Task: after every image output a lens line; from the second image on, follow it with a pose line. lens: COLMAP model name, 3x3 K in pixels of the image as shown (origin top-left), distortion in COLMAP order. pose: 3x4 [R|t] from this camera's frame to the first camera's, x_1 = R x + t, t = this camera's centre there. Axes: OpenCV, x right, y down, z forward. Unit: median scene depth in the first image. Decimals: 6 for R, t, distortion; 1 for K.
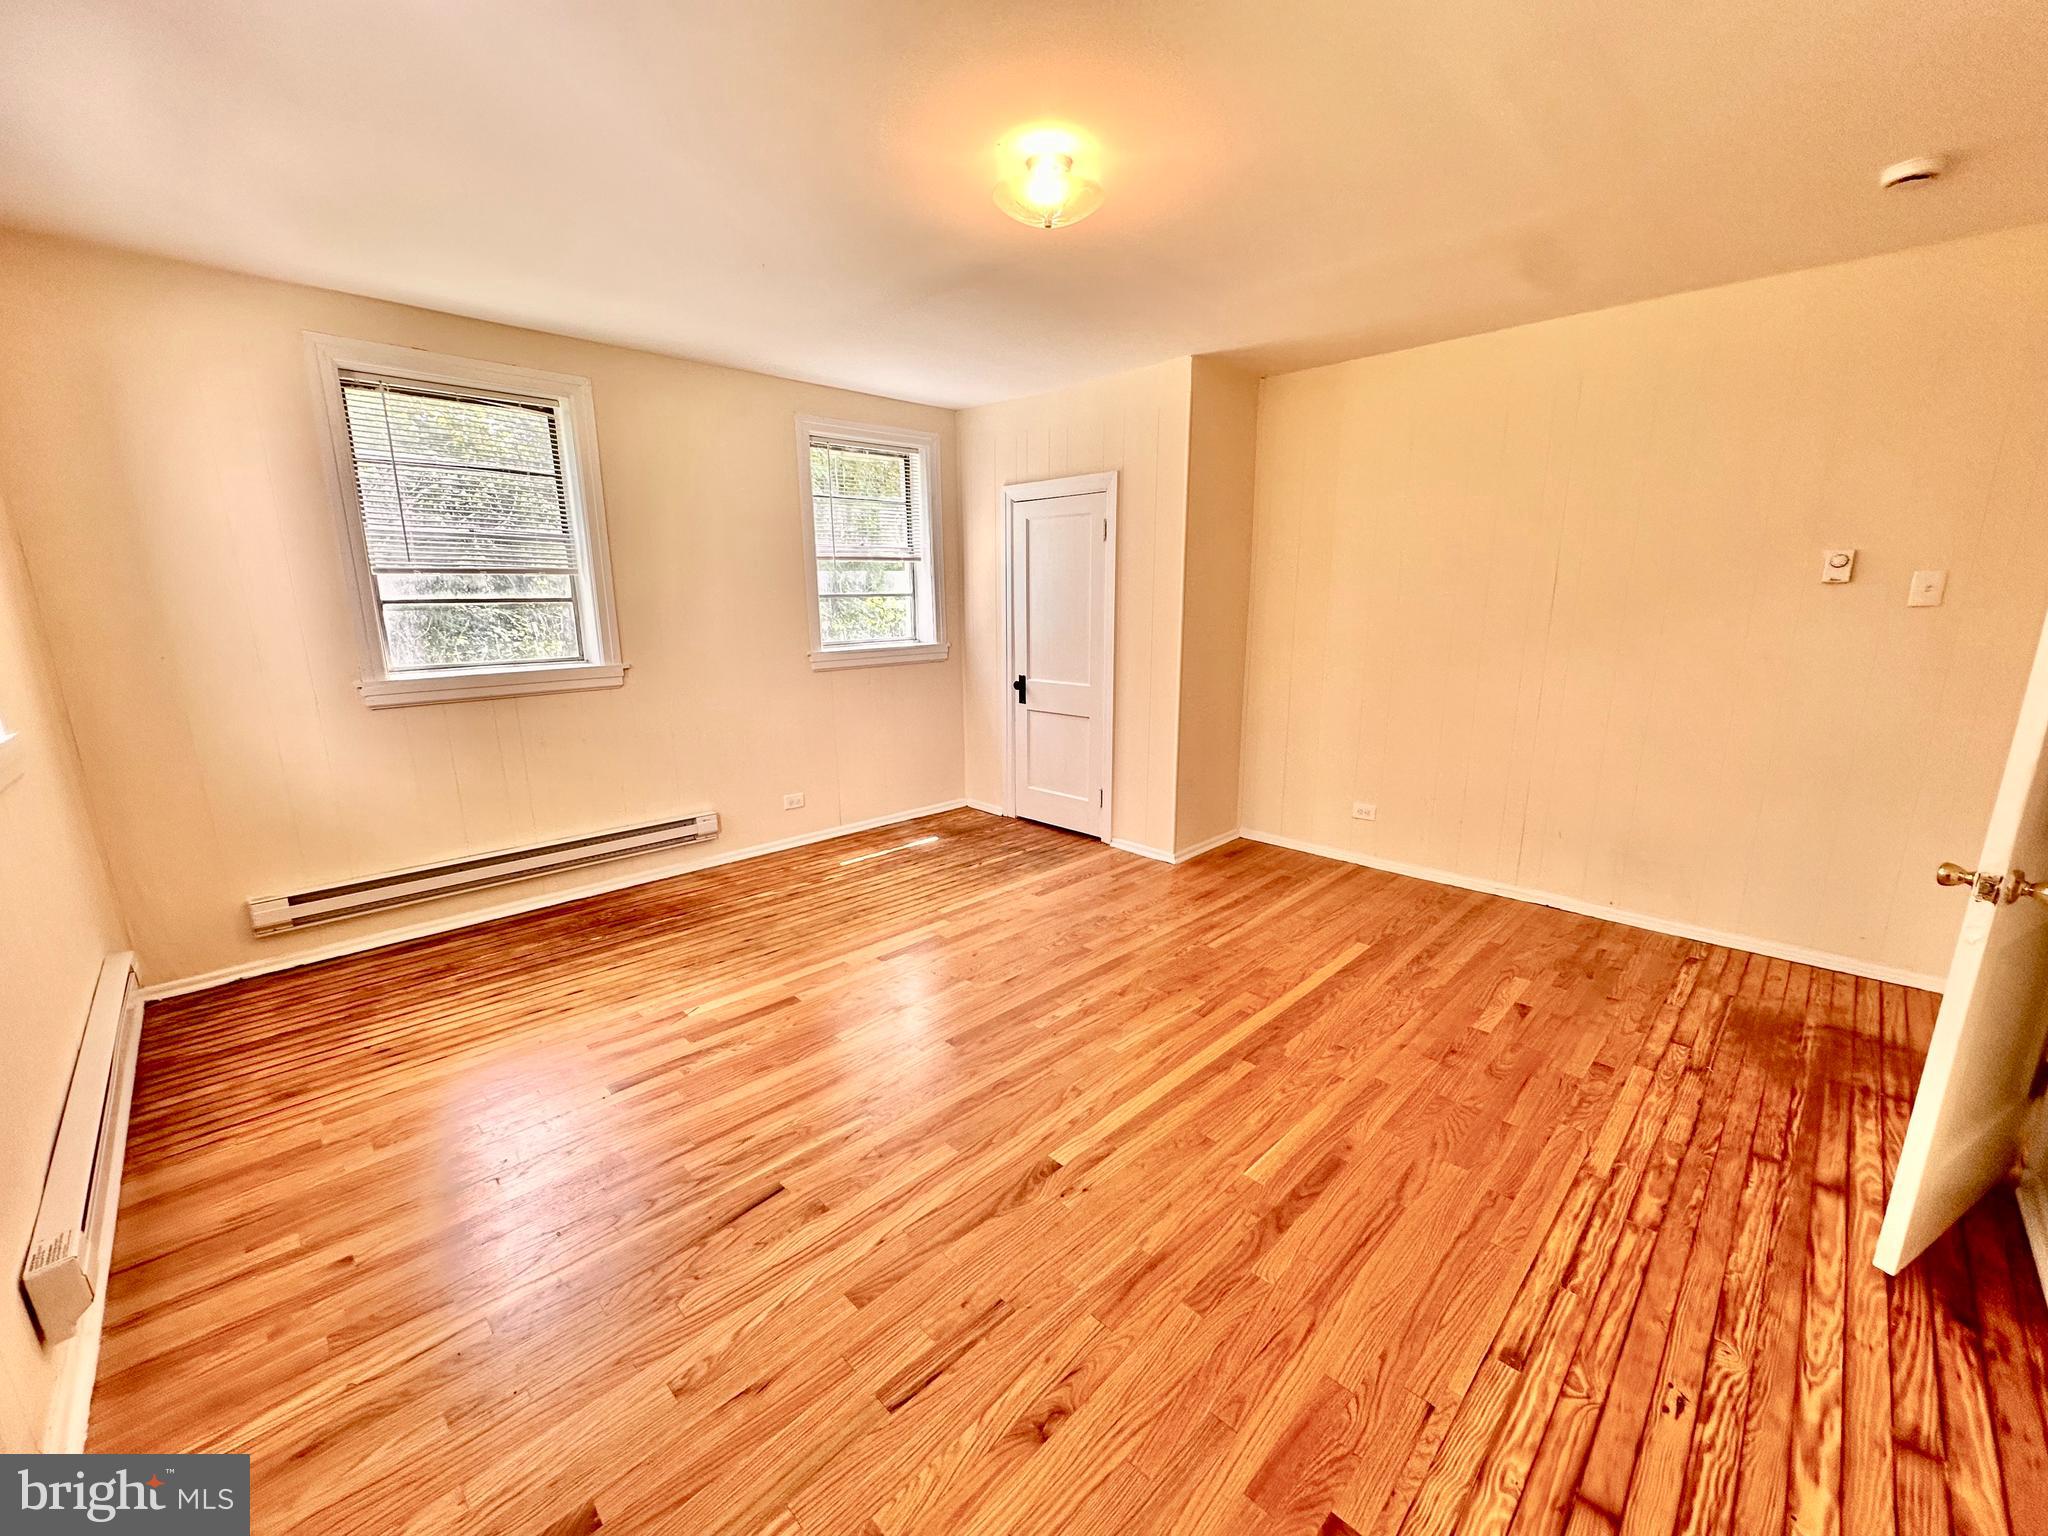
lens RADIAL K [[816.5, 0, 1024.0], [0, 816.5, 768.0], [0, 0, 1]] dist [-0.000635, 0.000266]
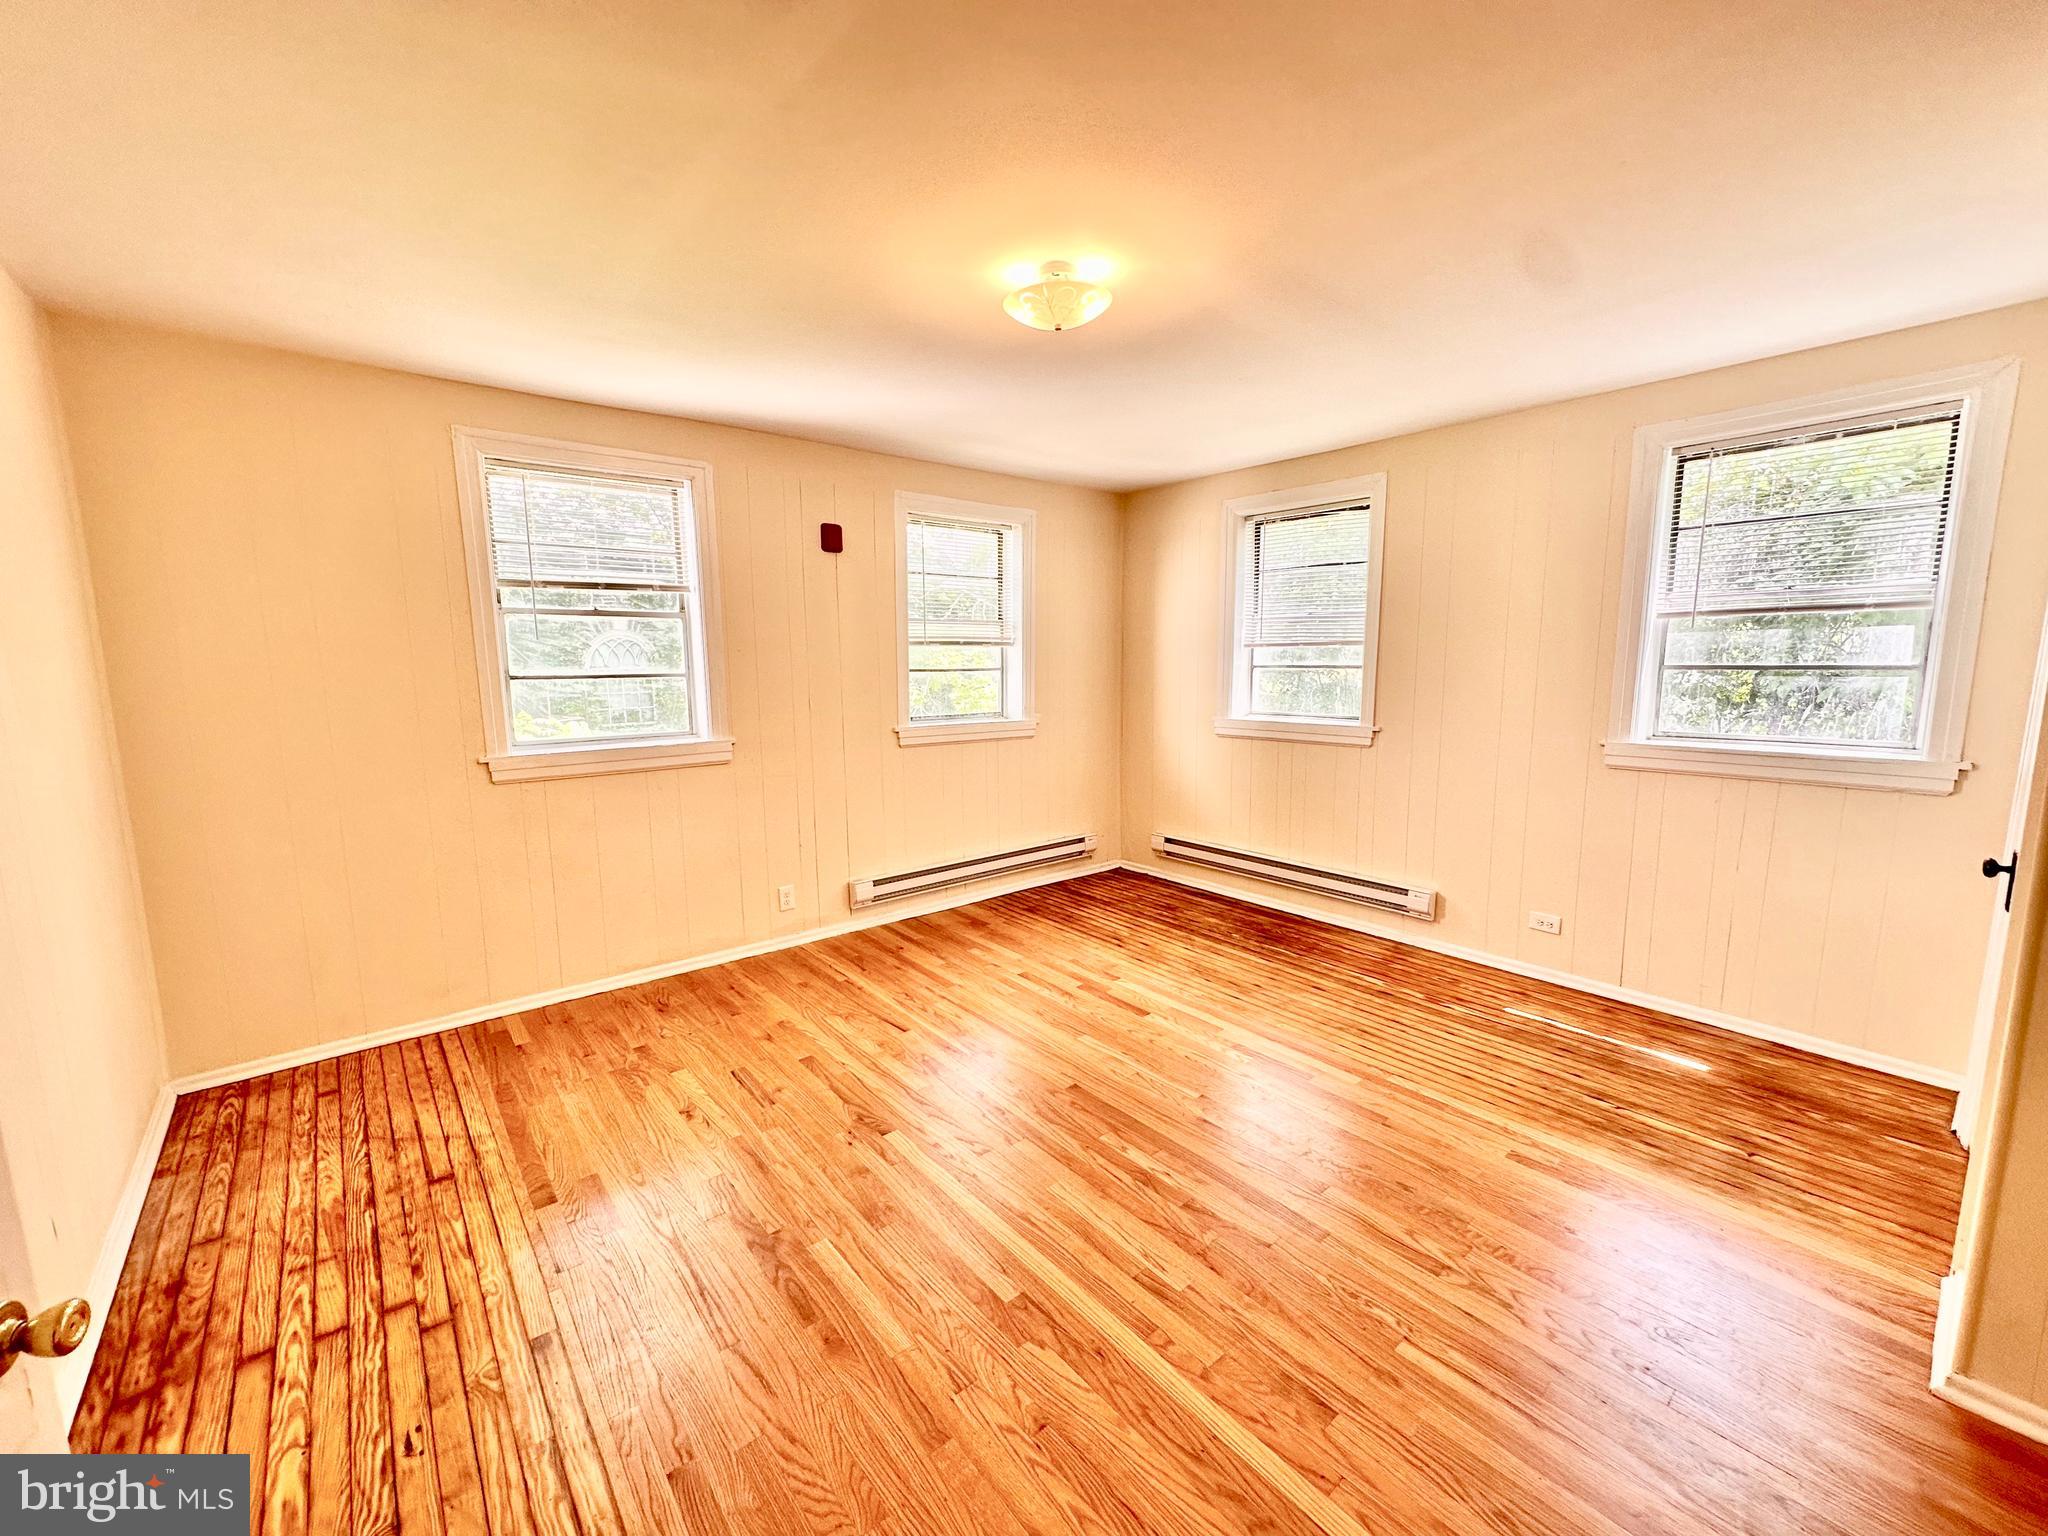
lens RADIAL K [[816.5, 0, 1024.0], [0, 816.5, 768.0], [0, 0, 1]] dist [-0.000635, 0.000266]
pose [[-0.088681, 0.143242, -0.985706, 0.748028], [-0.200873, 0.966701, 0.158553, -0.183769], [0.975595, 0.212062, -0.056955, 0.747946]]
